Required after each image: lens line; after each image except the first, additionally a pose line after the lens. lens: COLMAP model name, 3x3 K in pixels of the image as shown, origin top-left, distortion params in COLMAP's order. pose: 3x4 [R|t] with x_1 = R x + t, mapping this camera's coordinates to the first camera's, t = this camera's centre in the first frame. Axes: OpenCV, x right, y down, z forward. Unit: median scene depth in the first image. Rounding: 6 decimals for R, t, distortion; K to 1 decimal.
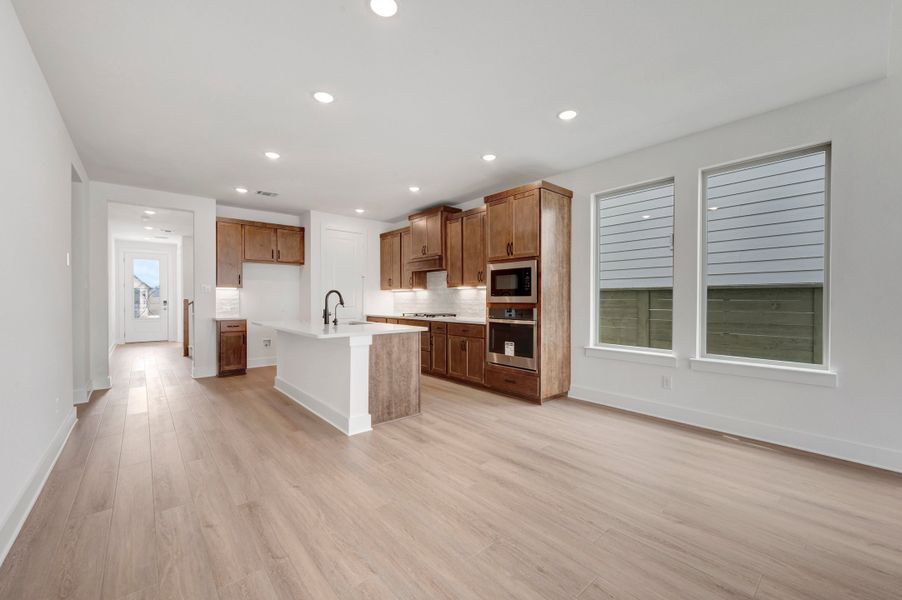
lens RADIAL K [[354.2, 0, 447.5], [0, 354.2, 303.5], [0, 0, 1]] dist [0.001584, -0.001227]
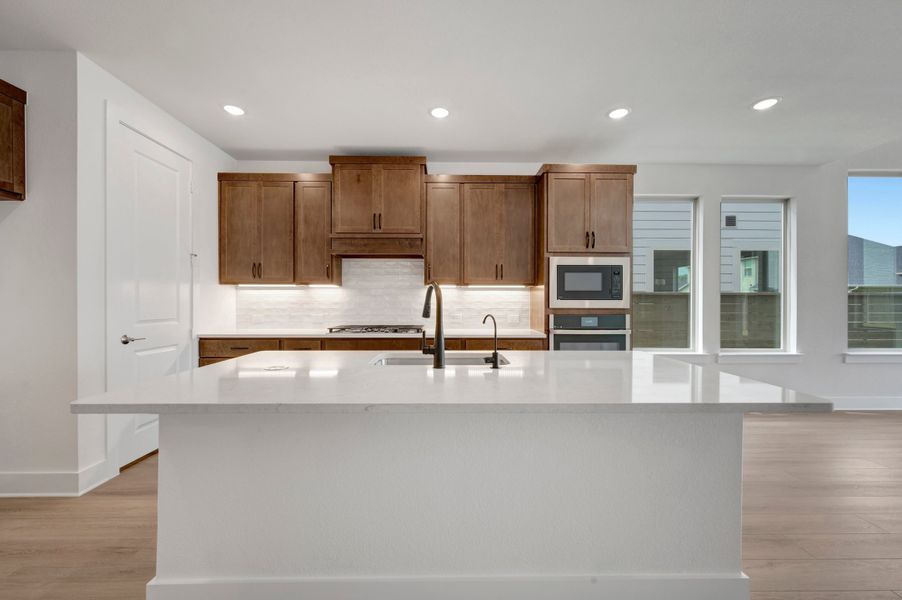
lens RADIAL K [[354.2, 0, 455.0], [0, 354.2, 304.1], [0, 0, 1]] dist [0.001584, -0.001227]
pose [[0.640500, -0.004111, 0.767948, -0.608736], [0.007037, 0.999975, -0.000516, -0.012521], [-0.767926, 0.005735, 0.640513, 0.715435]]
